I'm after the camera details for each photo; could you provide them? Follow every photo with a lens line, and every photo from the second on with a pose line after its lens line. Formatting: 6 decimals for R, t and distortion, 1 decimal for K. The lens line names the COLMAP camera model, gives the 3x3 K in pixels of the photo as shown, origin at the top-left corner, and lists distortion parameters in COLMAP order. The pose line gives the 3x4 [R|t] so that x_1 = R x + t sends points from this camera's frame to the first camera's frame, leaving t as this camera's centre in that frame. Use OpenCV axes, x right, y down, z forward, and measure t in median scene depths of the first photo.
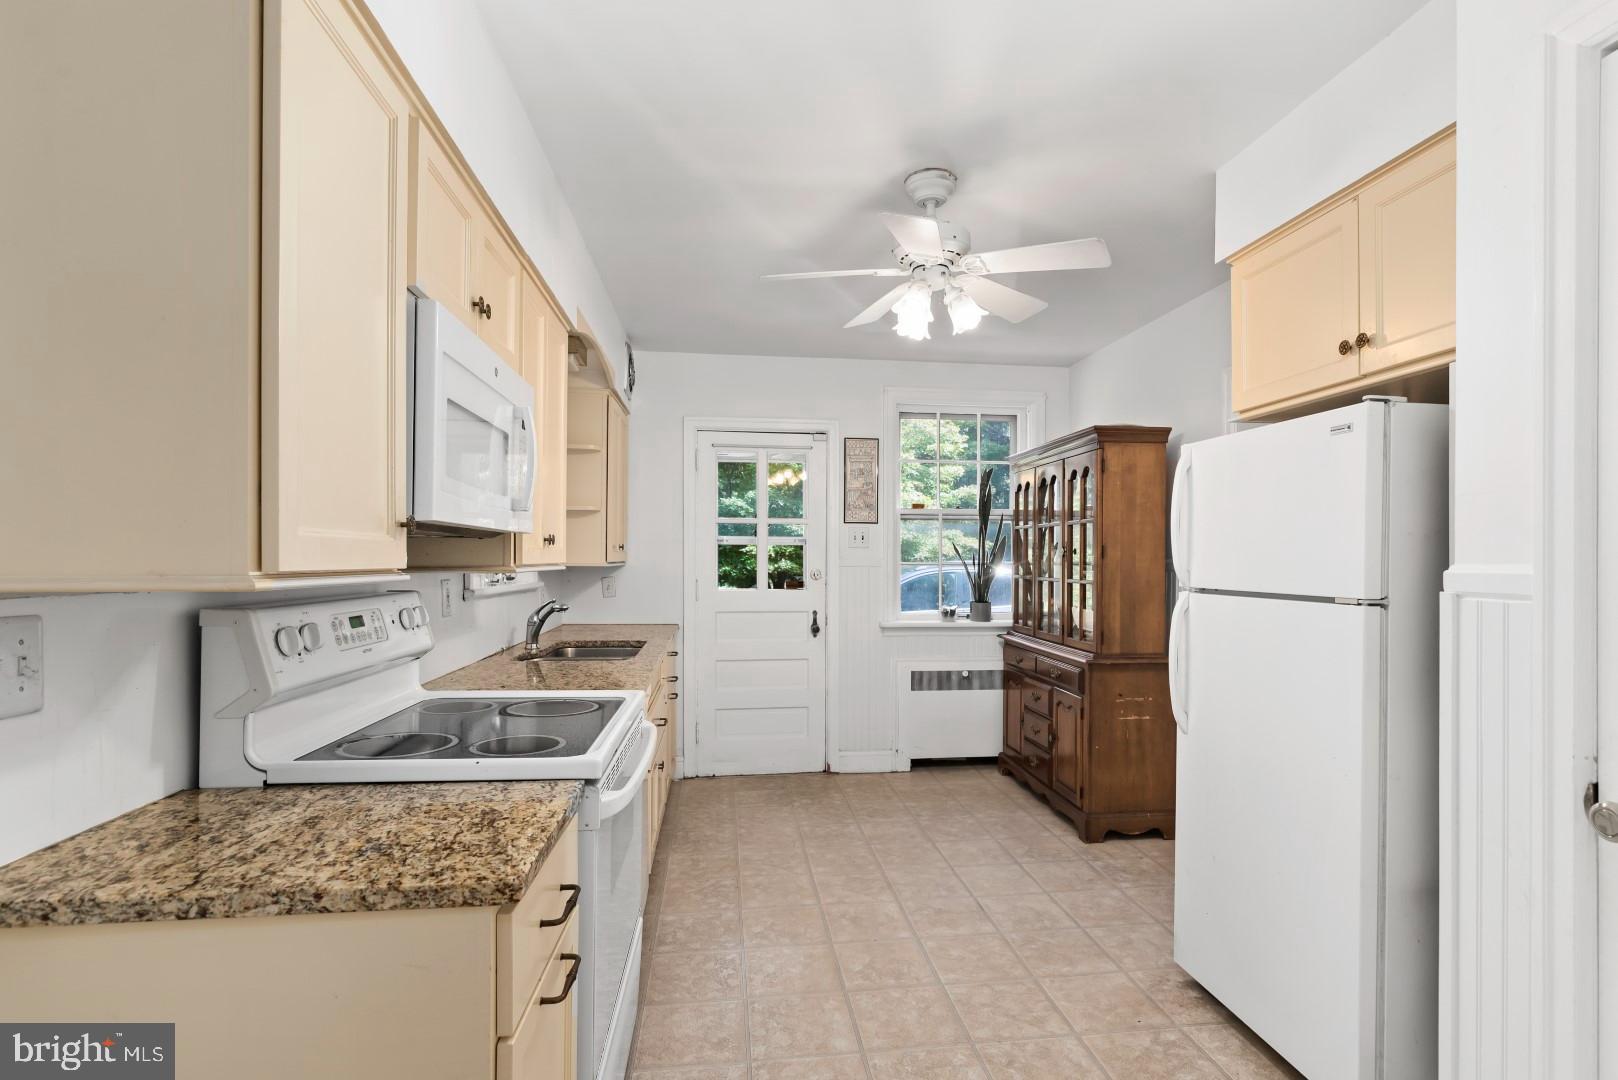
lens RADIAL K [[794.1, 0, 811.4], [0, 794.1, 552.2], [0, 0, 1]] dist [-0.001826, -0.000234]
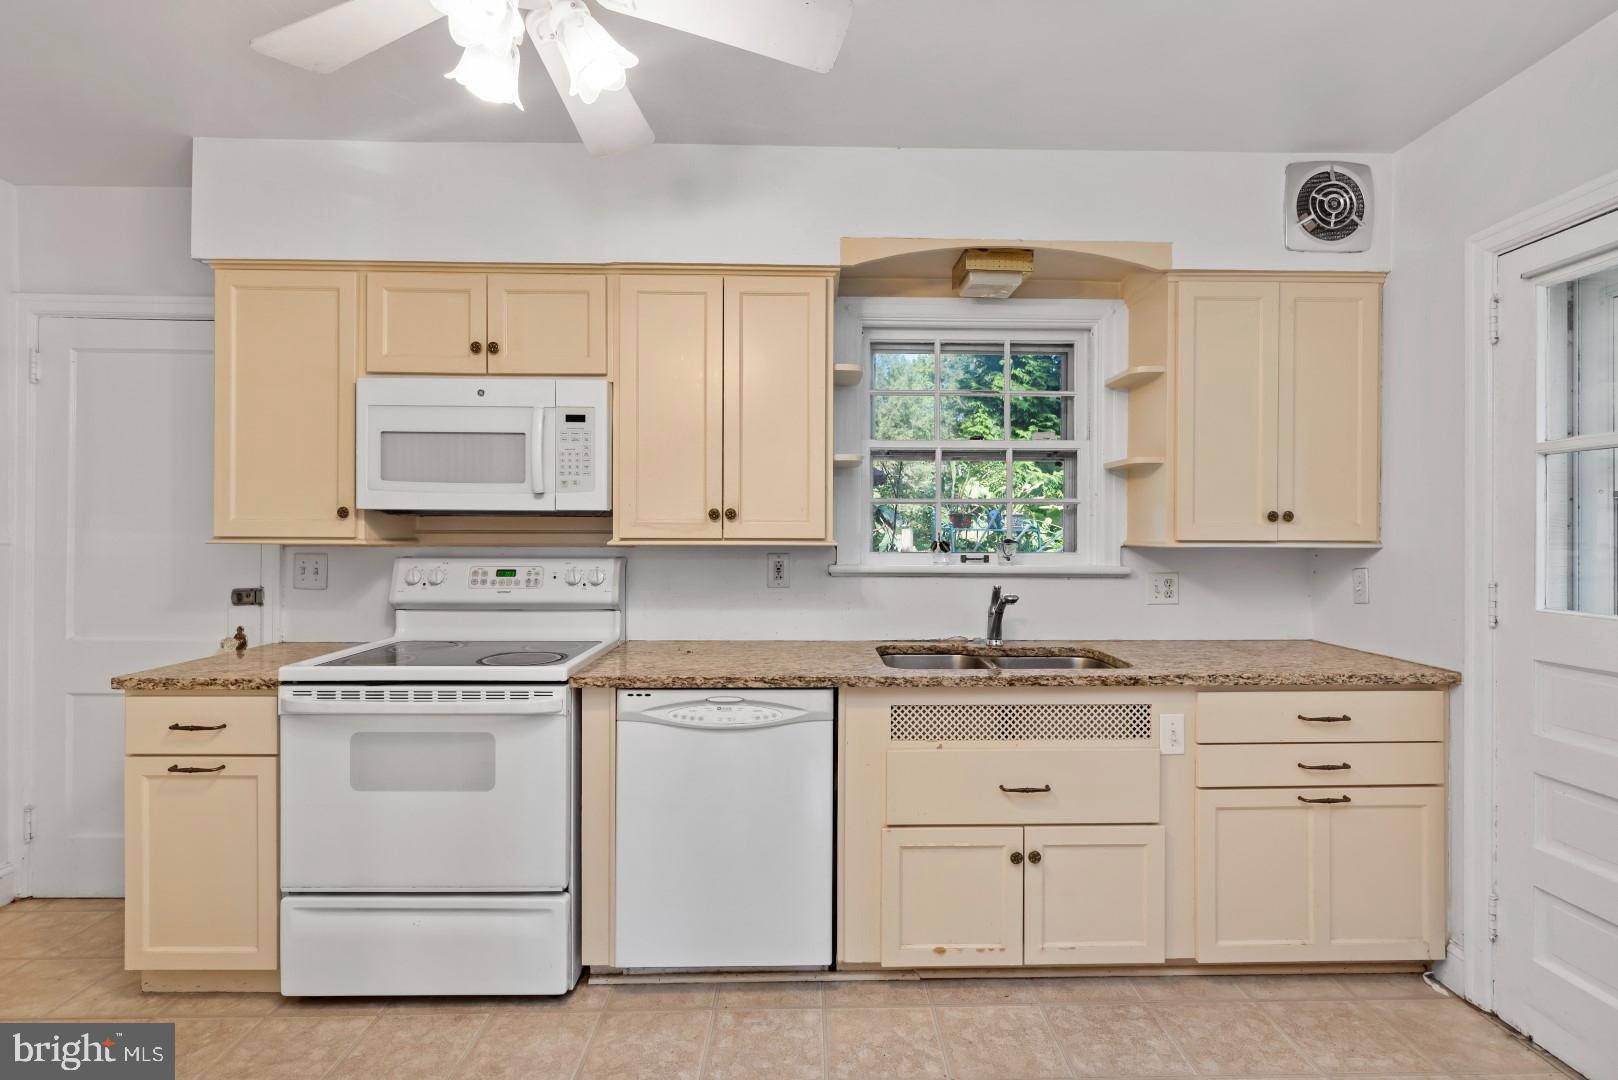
lens RADIAL K [[786.8, 0, 836.8], [0, 786.8, 528.3], [0, 0, 1]] dist [-0.000558, -0.000414]
pose [[-0.086026, -0.007978, -0.996261, 0.706612], [0.005891, 0.999946, -0.008516, 0.013390], [0.996276, -0.006602, -0.085974, 1.391391]]
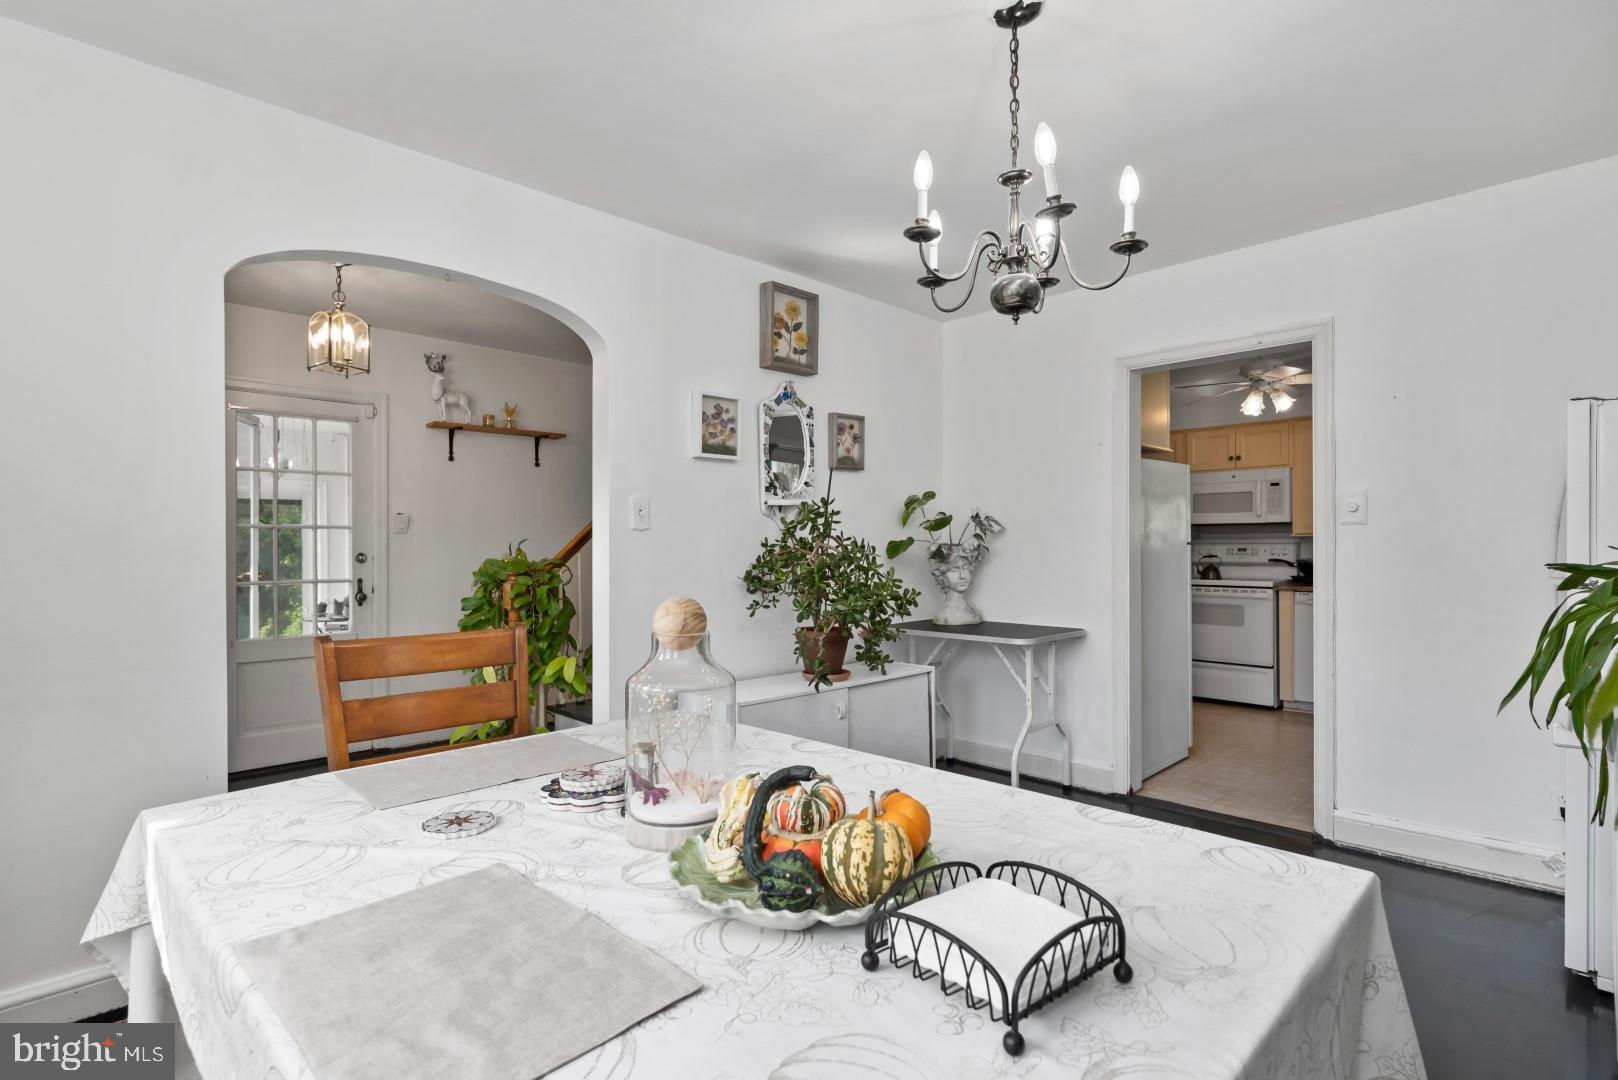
lens RADIAL K [[794.1, 0, 811.4], [0, 794.1, 552.2], [0, 0, 1]] dist [-0.001826, -0.000234]
pose [[-0.797722, -0.001753, -0.603023, 2.500658], [0.003565, 0.999965, -0.007623, 0.092937], [0.603015, -0.008231, -0.797687, 2.123398]]
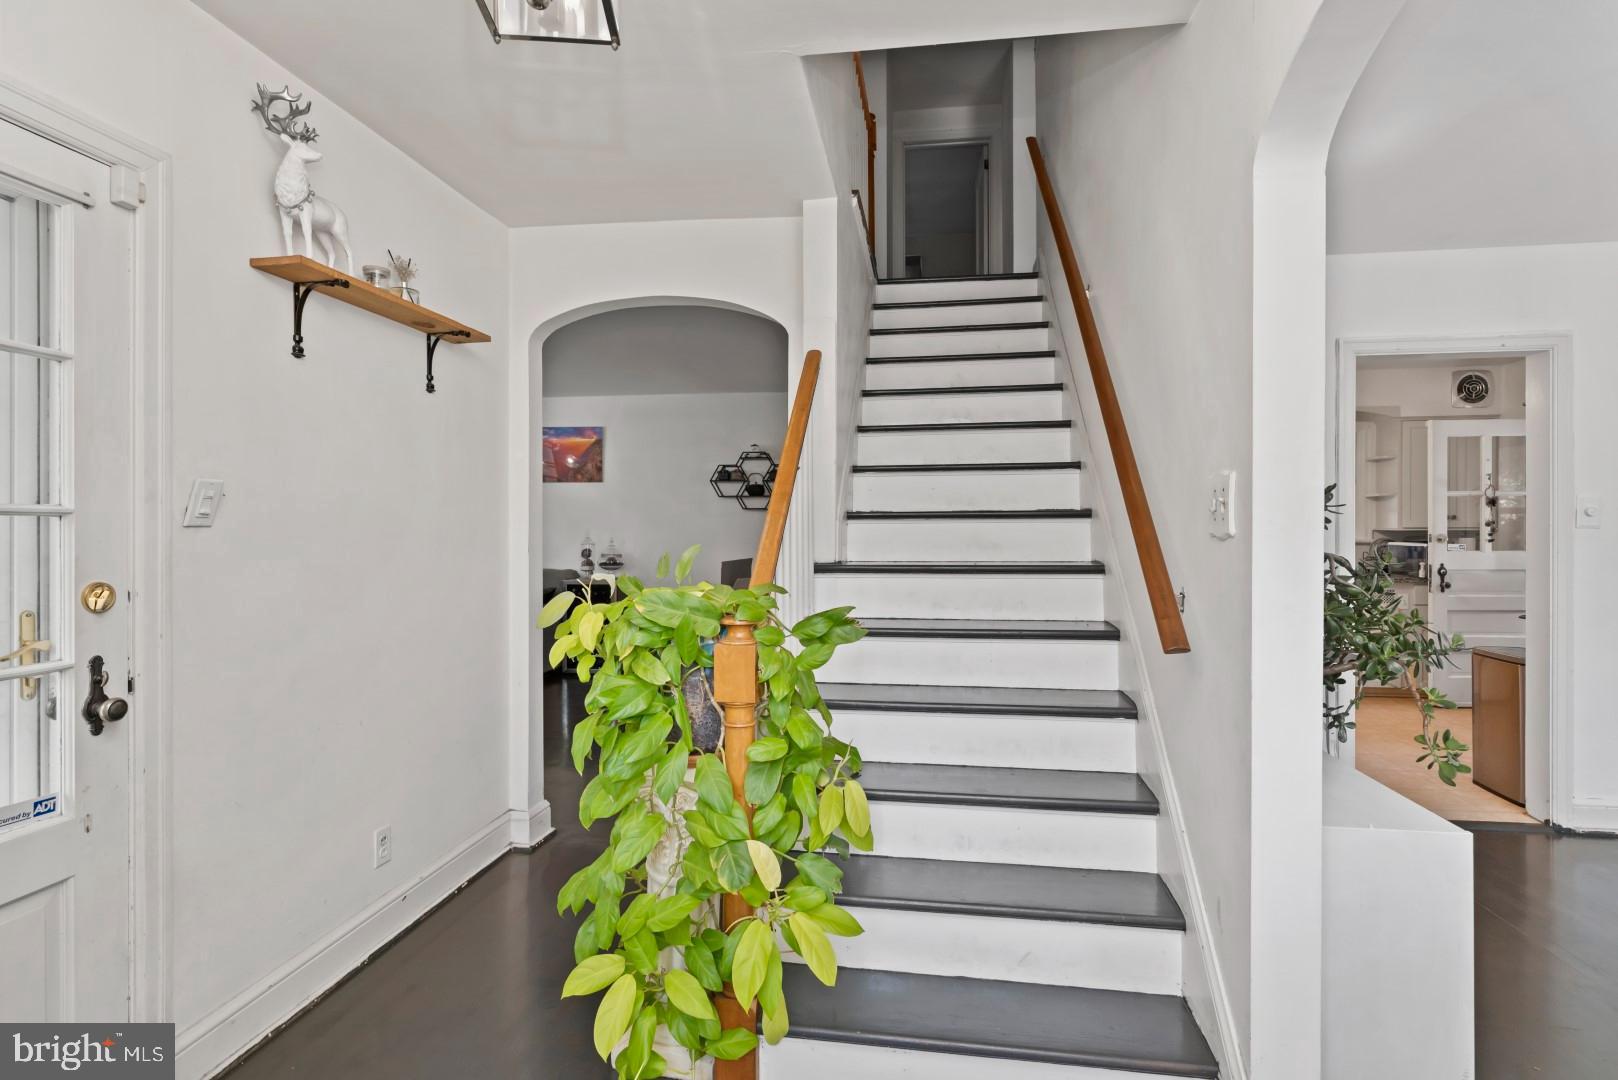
lens RADIAL K [[796.7, 0, 816.6], [0, 796.7, 538.2], [0, 0, 1]] dist [-0.000922, -0.000141]
pose [[-0.265801, 0.002689, -0.964024, 2.725189], [0.011353, 0.999935, -0.000341, 0.039752], [0.963961, -0.011036, -0.265814, 0.564951]]
